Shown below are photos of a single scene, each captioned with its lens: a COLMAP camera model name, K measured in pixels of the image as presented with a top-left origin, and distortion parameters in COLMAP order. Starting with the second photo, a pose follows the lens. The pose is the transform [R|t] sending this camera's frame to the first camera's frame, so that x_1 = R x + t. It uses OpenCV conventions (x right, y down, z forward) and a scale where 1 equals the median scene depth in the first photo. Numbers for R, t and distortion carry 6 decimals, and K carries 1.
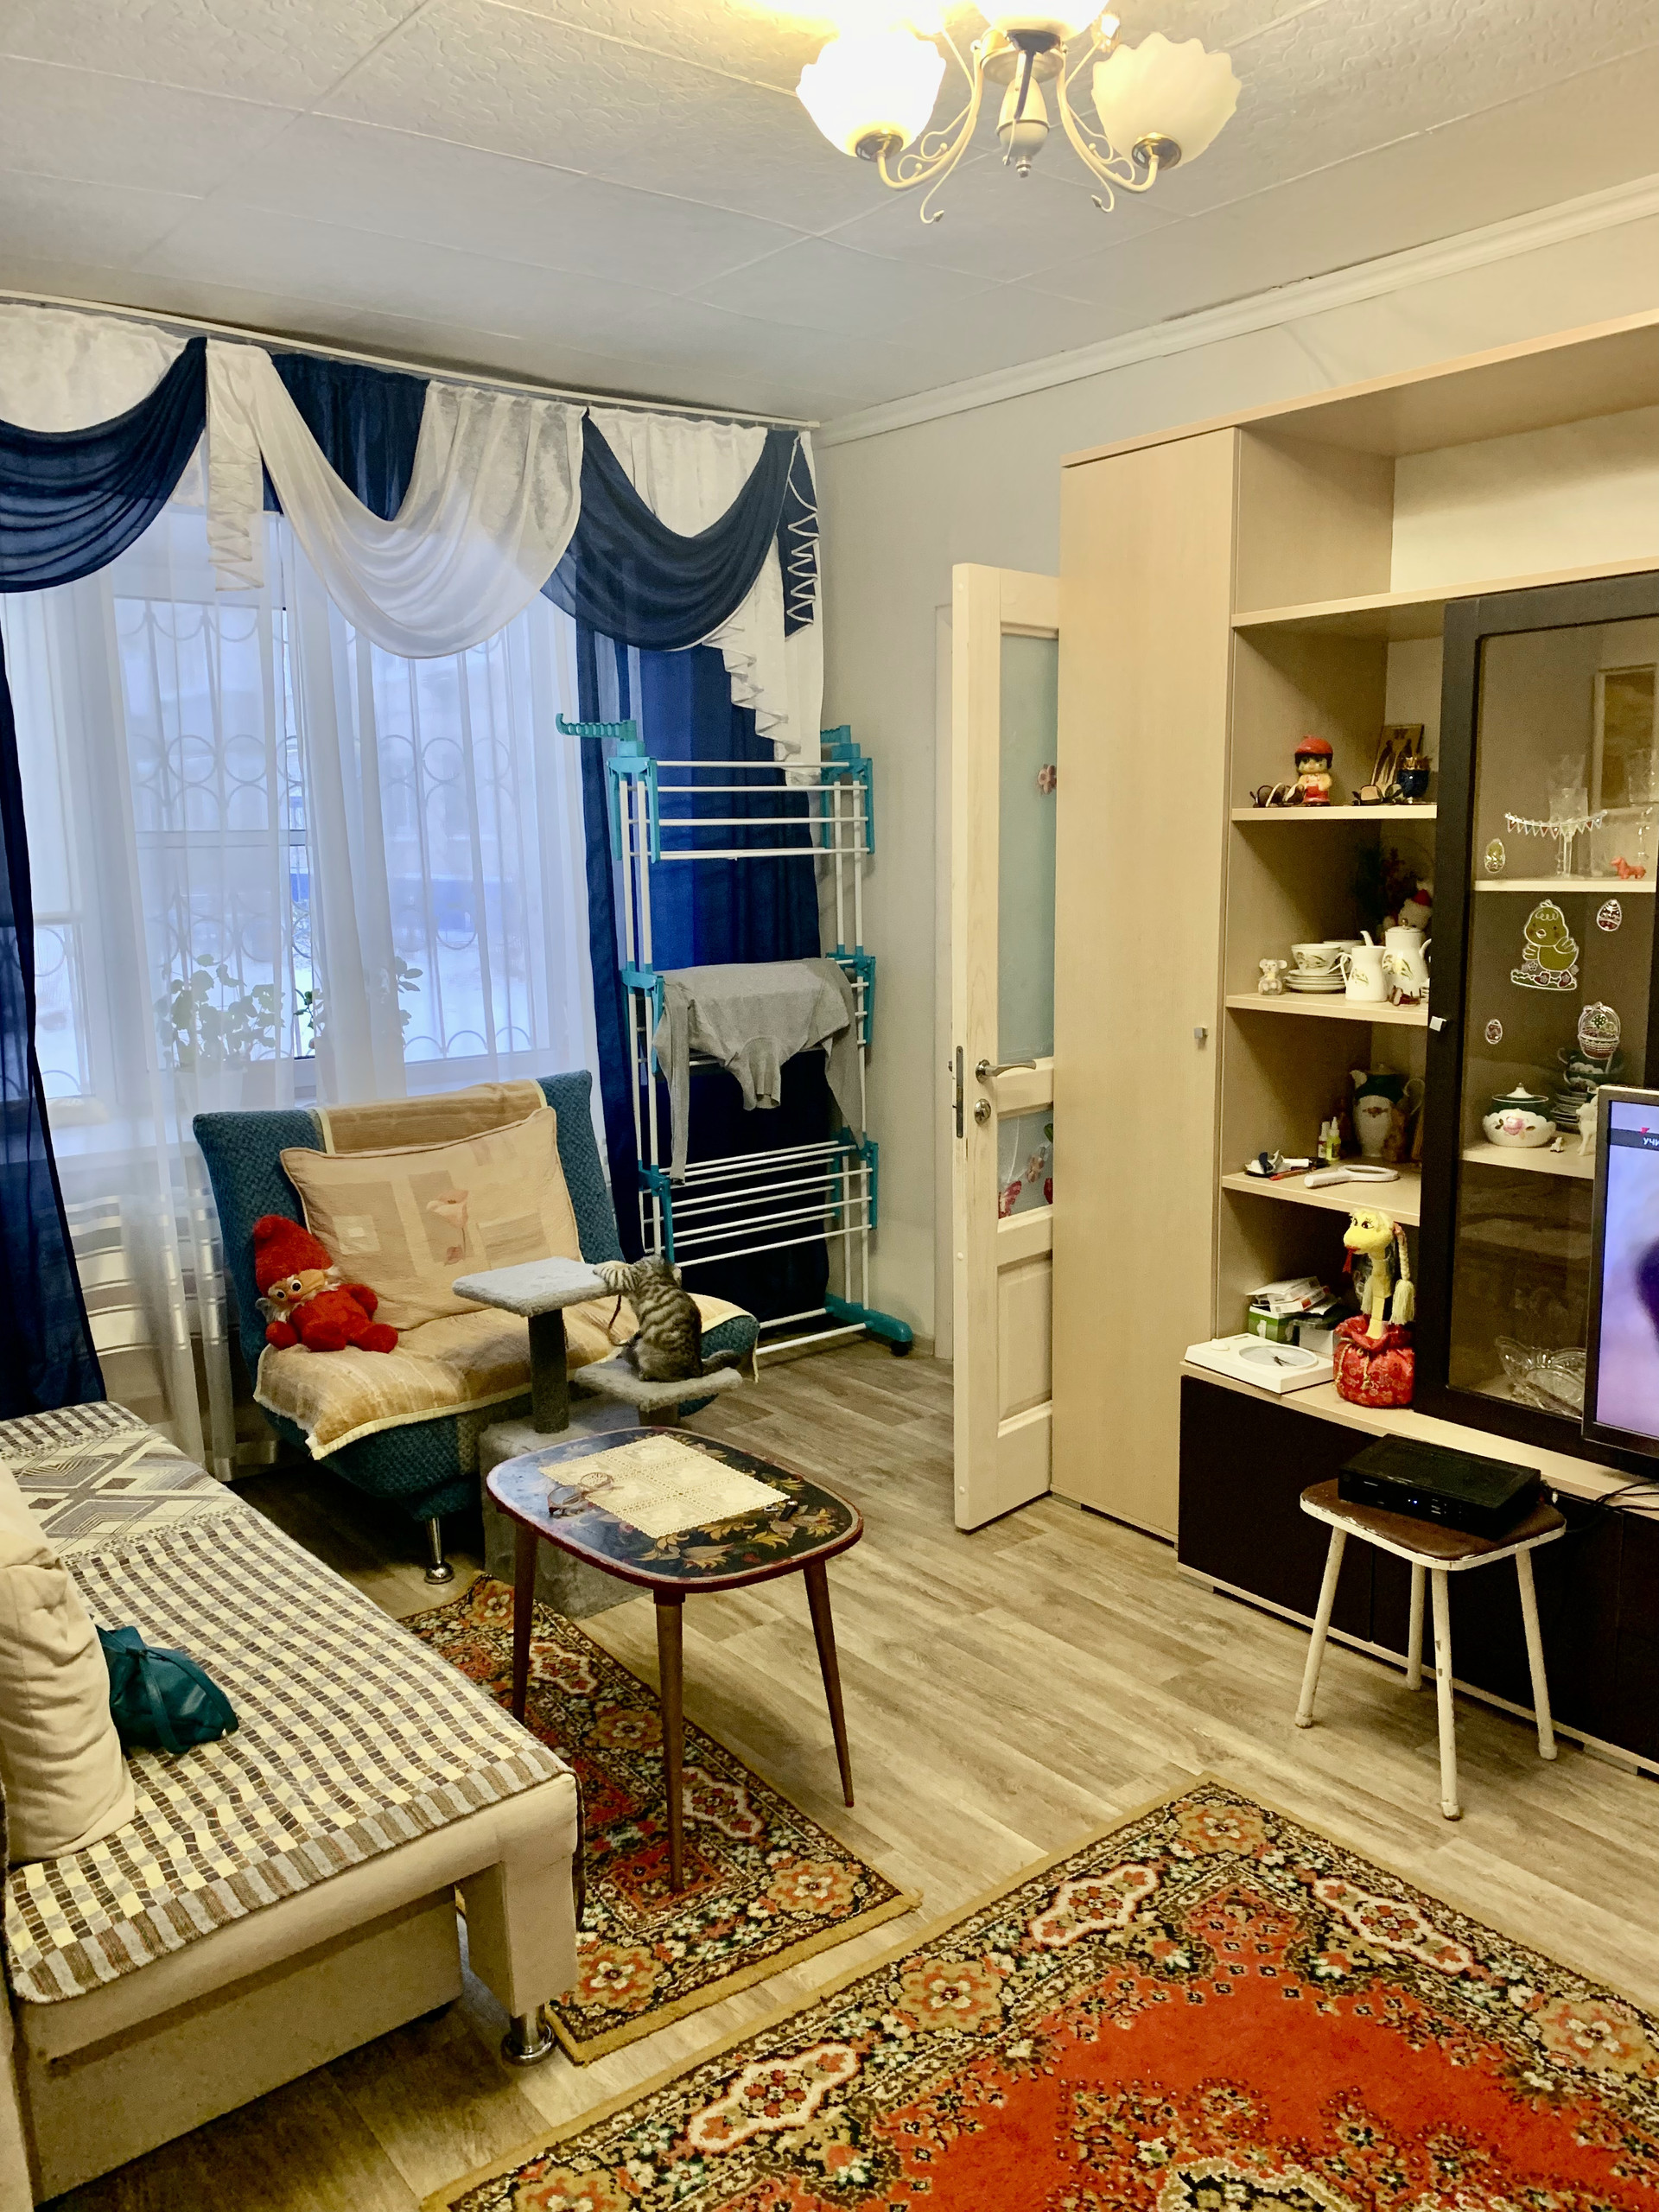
lens RADIAL K [[1689.9, 0, 855.9], [0, 1689.9, 1103.7], [0, 0, 1]] dist [0.030541, -0.027287]
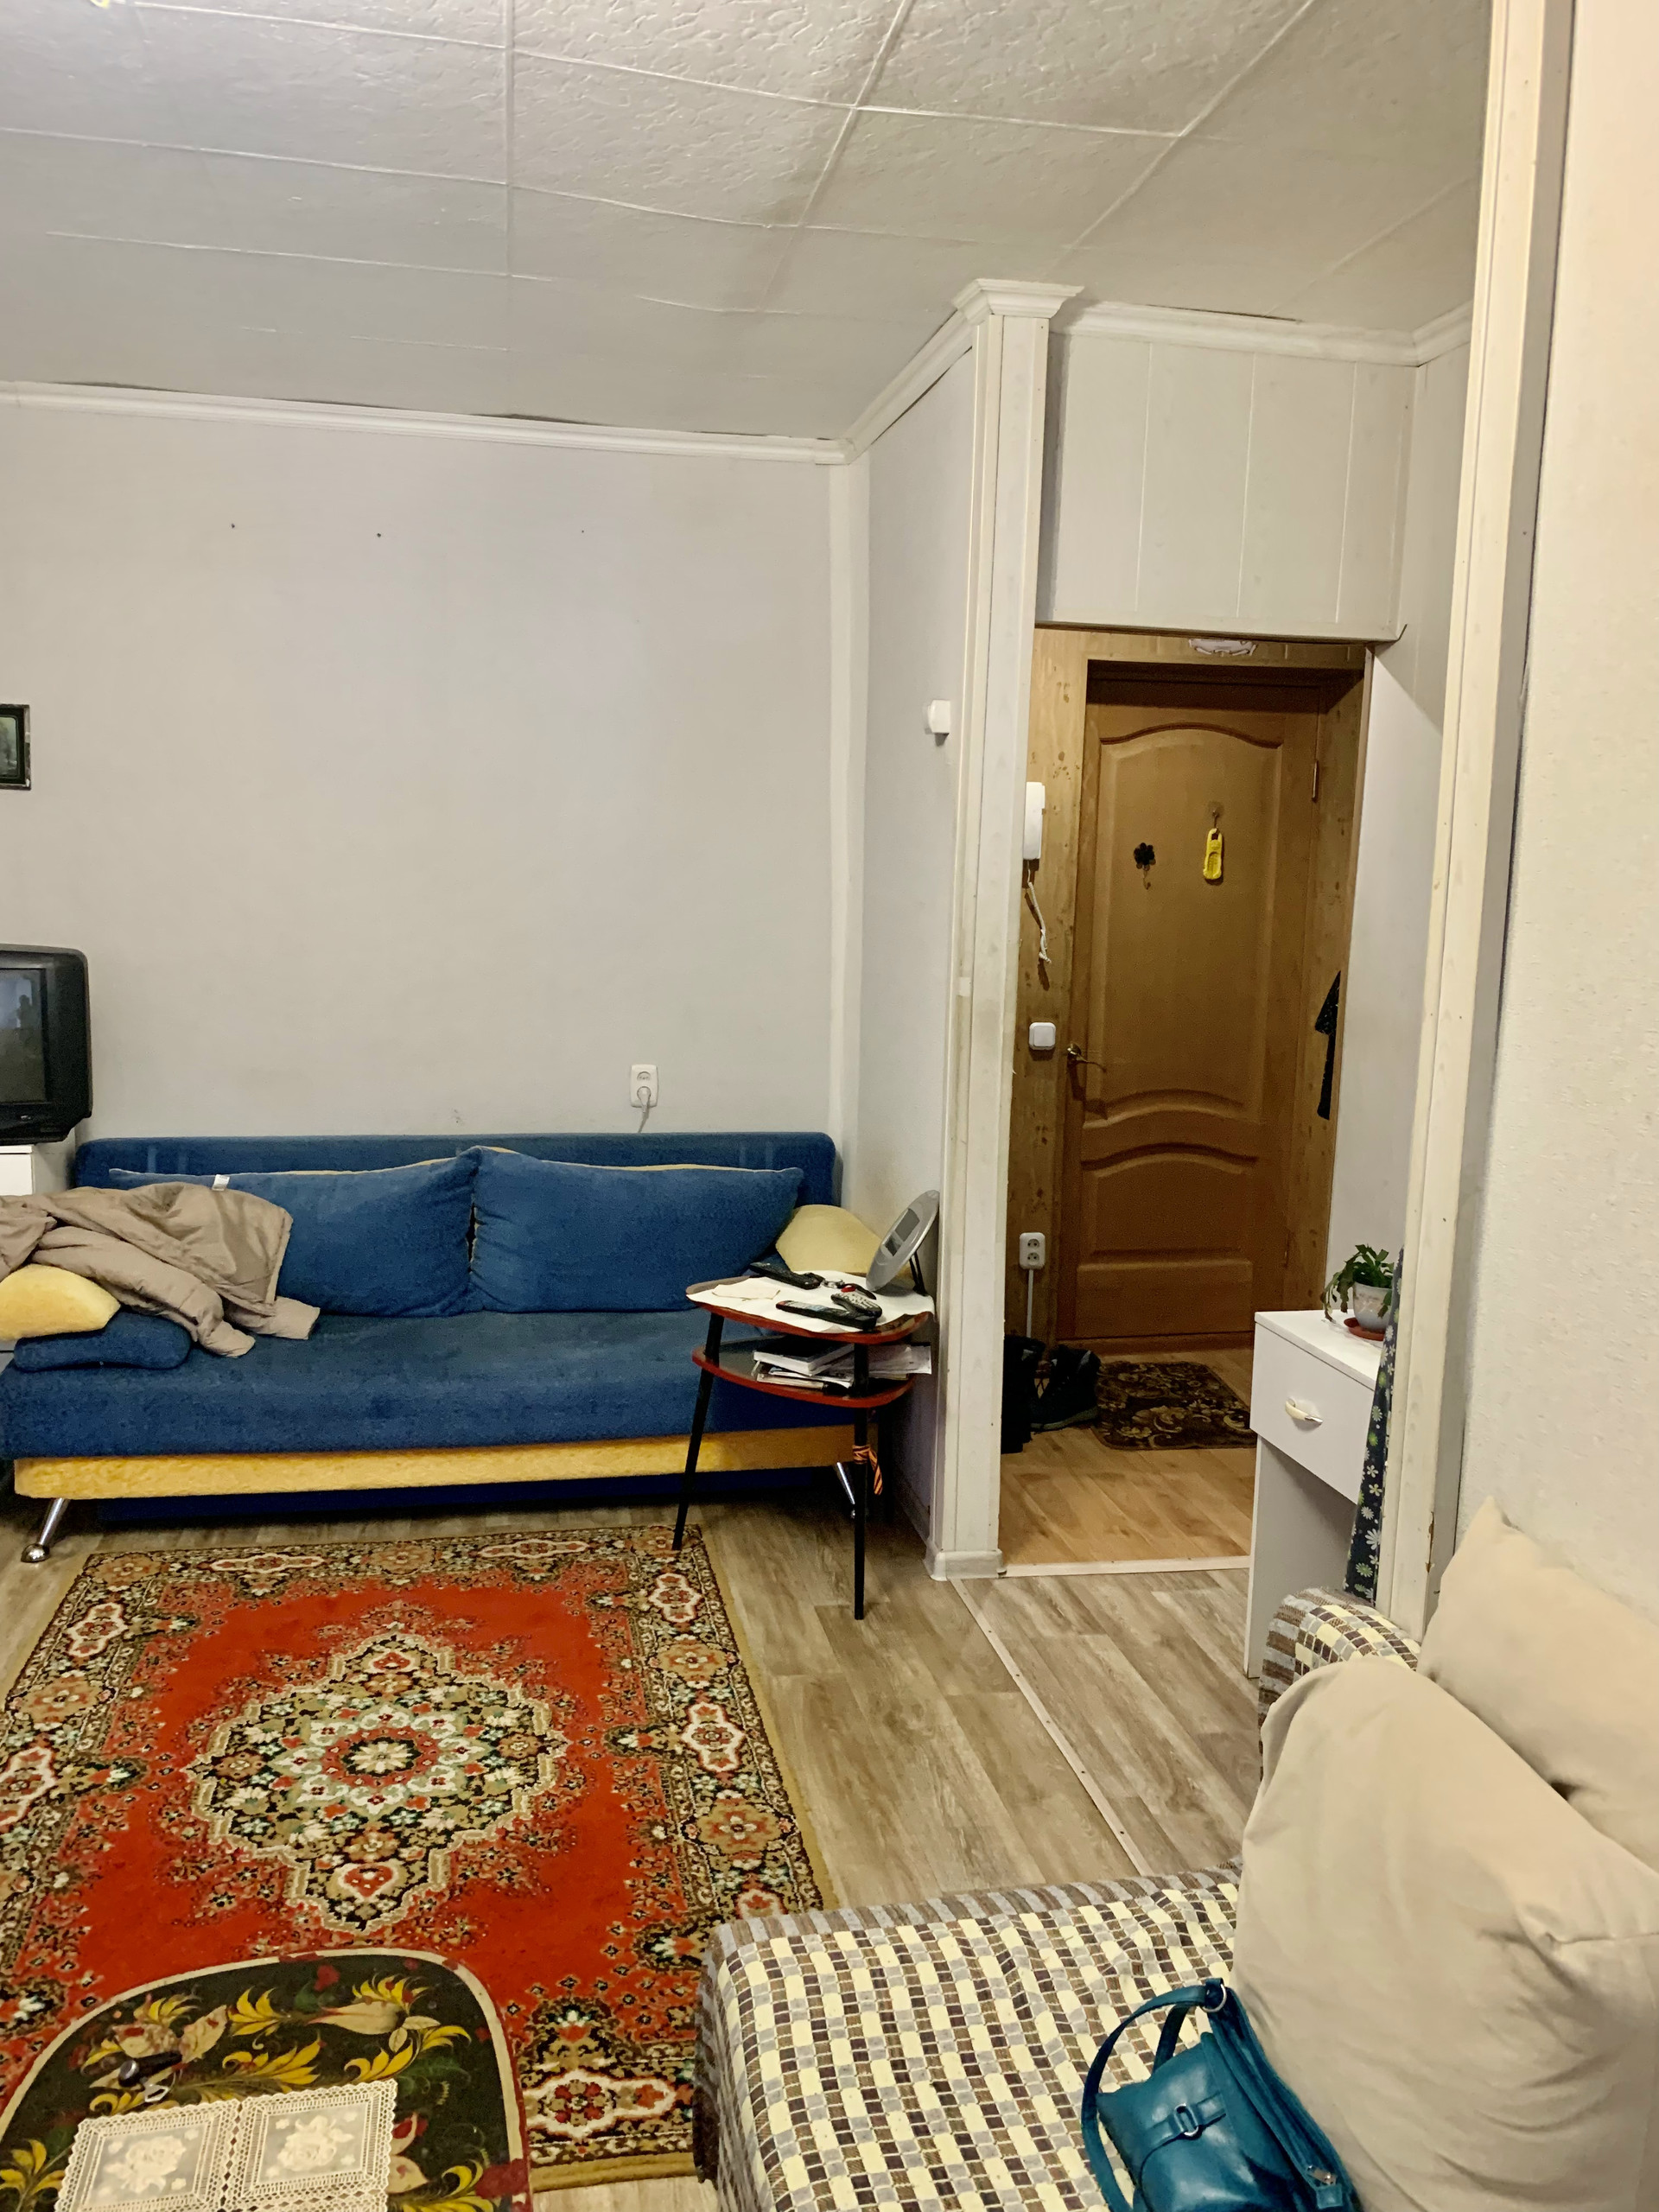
lens RADIAL K [[1689.9, 0, 805.2], [0, 1689.9, 1106.2], [0, 0, 1]] dist [0.030541, -0.027287]
pose [[-0.881729, -0.075025, 0.465753, -0.601202], [0.061906, 0.960335, 0.271889, -0.259528], [-0.467677, 0.268565, -0.842111, 1.650244]]
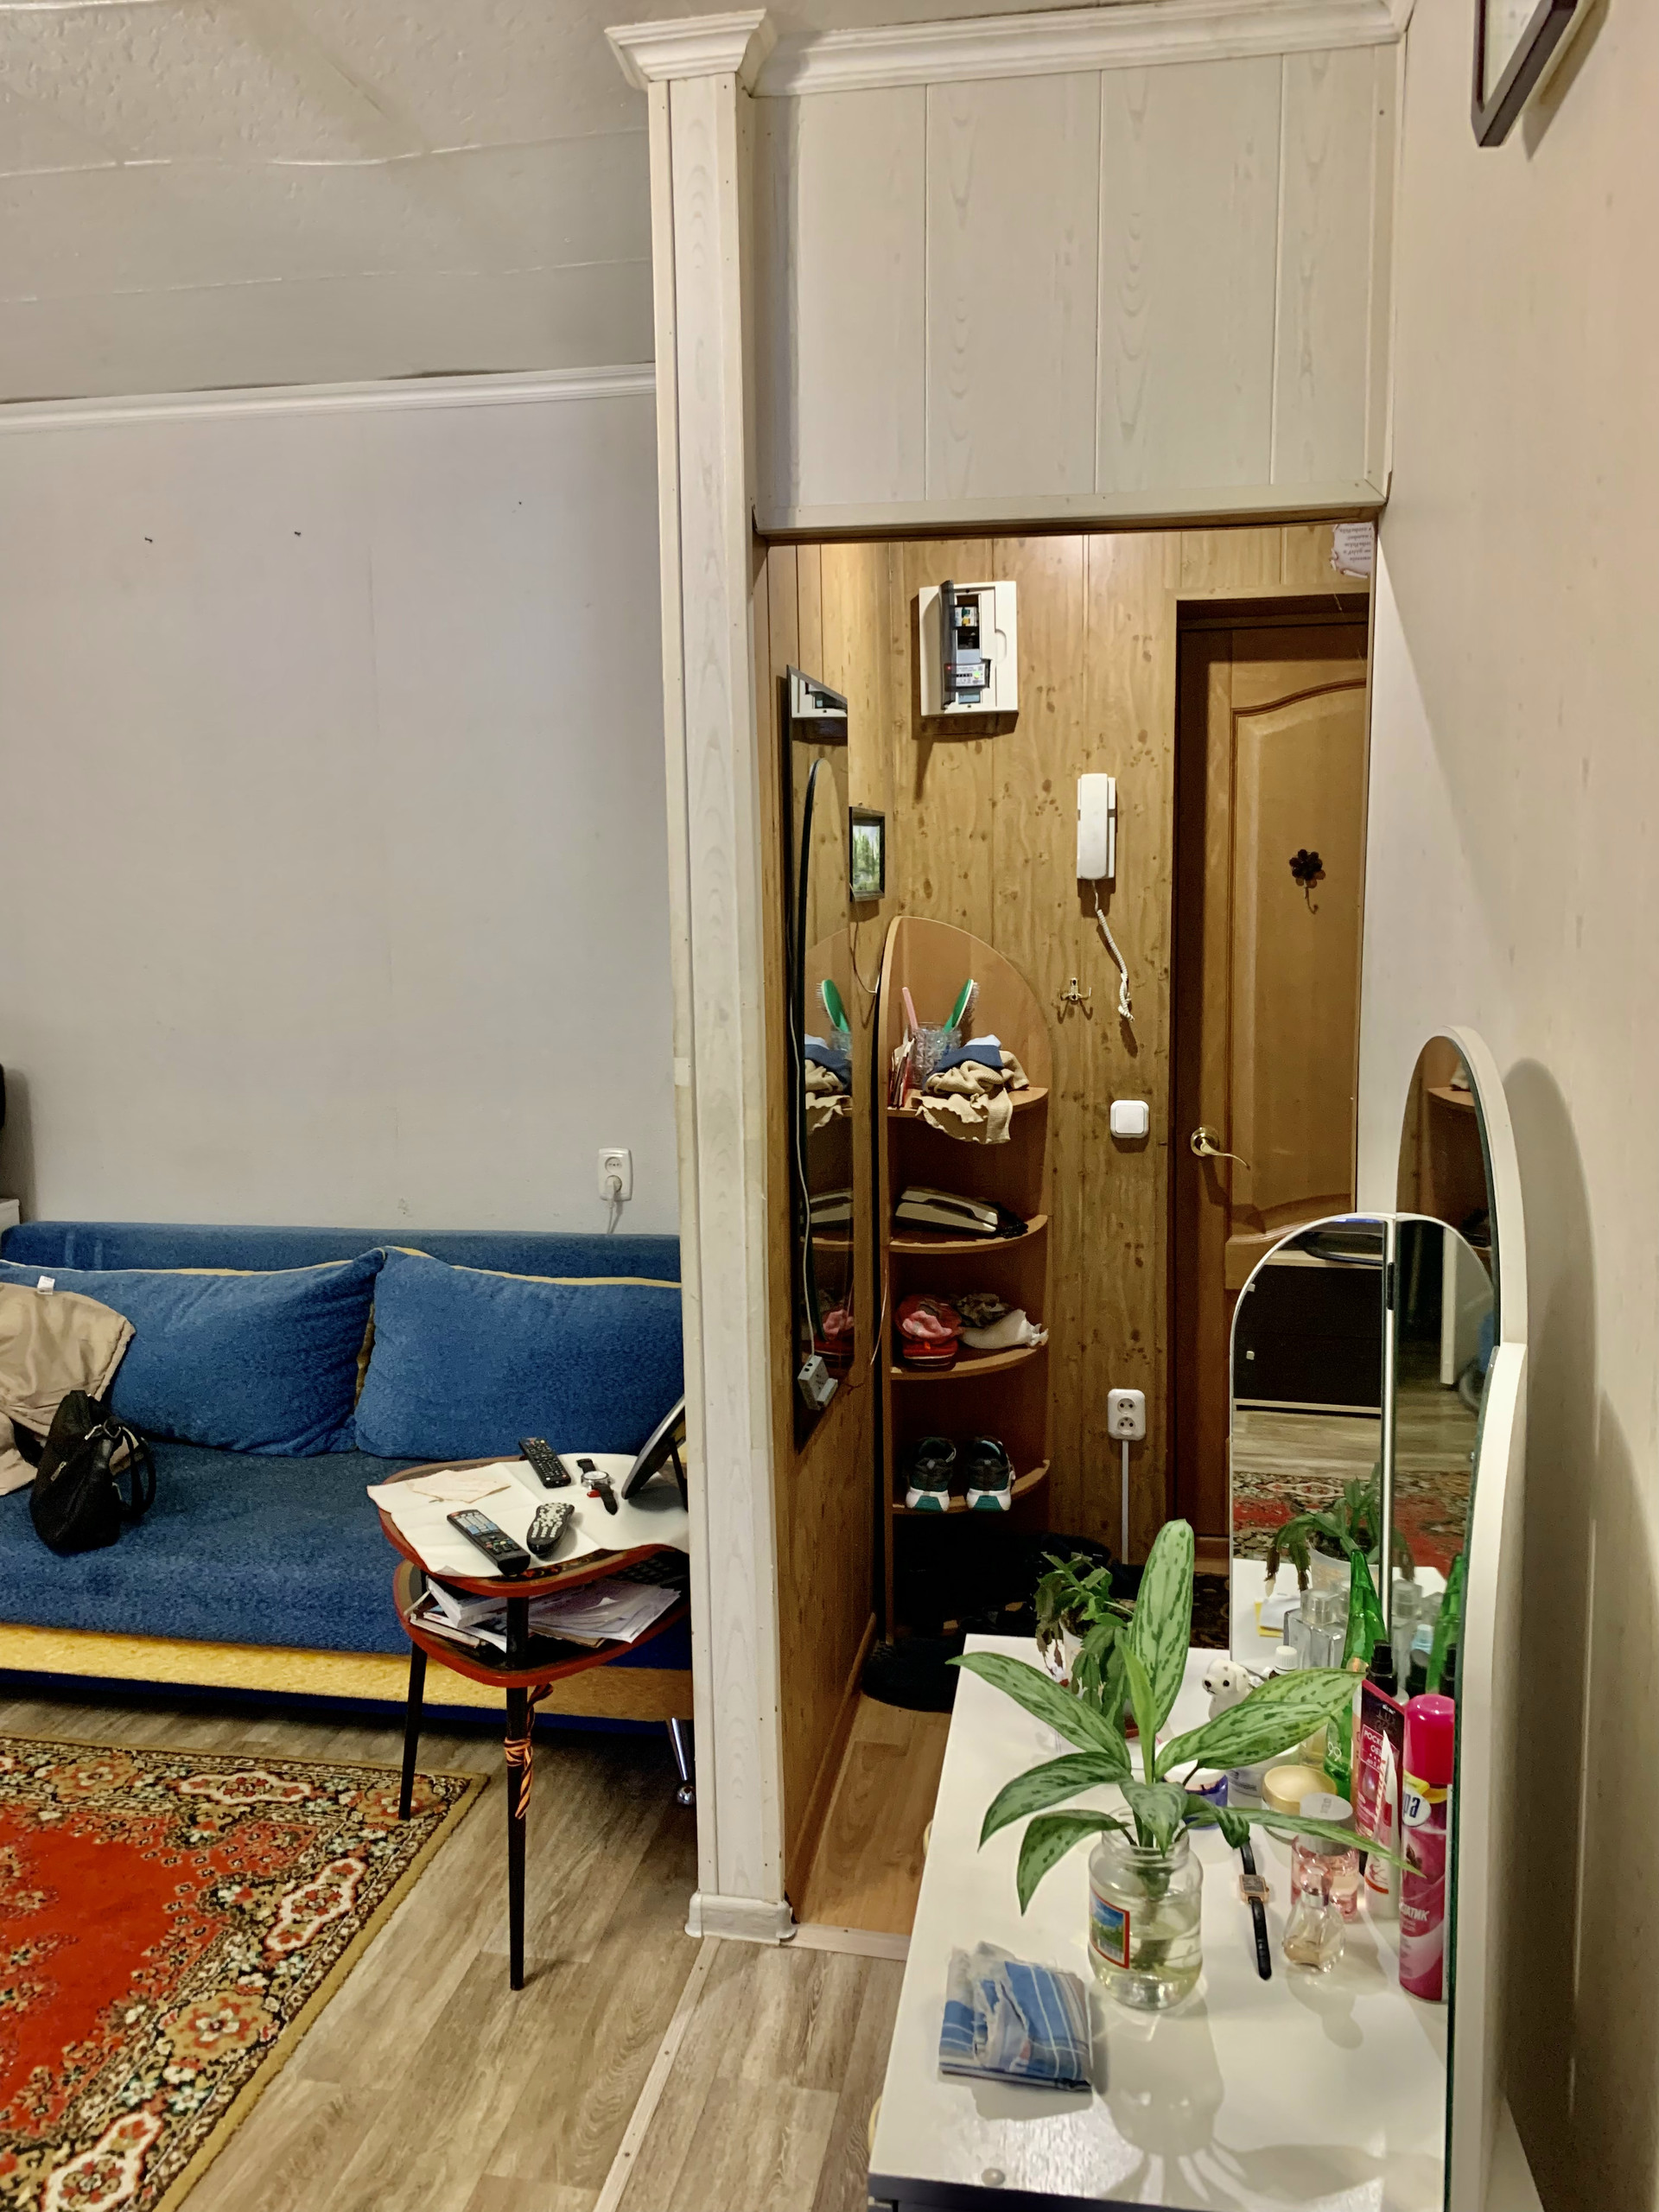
lens RADIAL K [[1689.9, 0, 826.4], [0, 1689.9, 1075.7], [0, 0, 1]] dist [0.030541, -0.027287]
pose [[-0.651516, -0.062946, 0.756019, -0.882103], [0.137555, 0.970232, 0.199322, -0.118584], [-0.746060, 0.233855, -0.623463, 0.766503]]
